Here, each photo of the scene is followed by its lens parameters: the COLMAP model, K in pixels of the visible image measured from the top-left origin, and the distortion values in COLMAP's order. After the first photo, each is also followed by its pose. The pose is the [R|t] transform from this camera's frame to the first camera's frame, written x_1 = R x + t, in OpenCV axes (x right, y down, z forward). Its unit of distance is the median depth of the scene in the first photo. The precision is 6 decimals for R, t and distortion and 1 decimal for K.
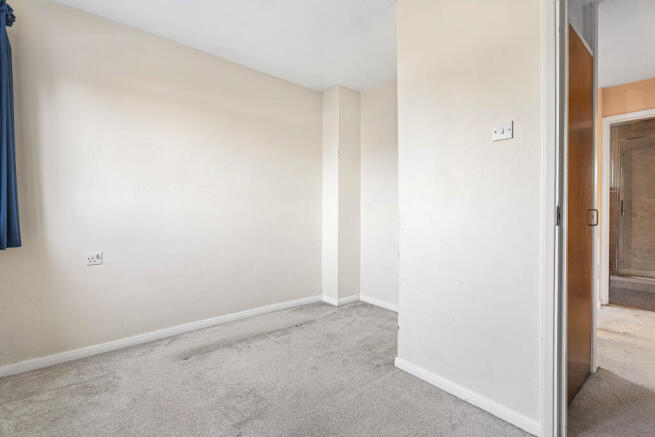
lens RADIAL K [[295.6, 0, 326.9], [0, 295.6, 217.7], [0, 0, 1]] dist [-0.004212, -0.000496]
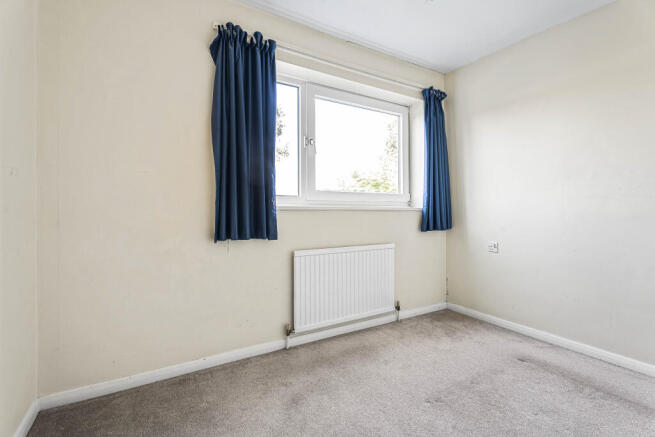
lens RADIAL K [[295.6, 0, 323.2], [0, 295.6, 218.6], [0, 0, 1]] dist [-0.004212, -0.000496]
pose [[-0.215248, 0.006559, -0.976537, 0.591981], [-0.017433, 0.999792, 0.010558, 0.015634], [0.976404, 0.019296, -0.215089, 0.558466]]
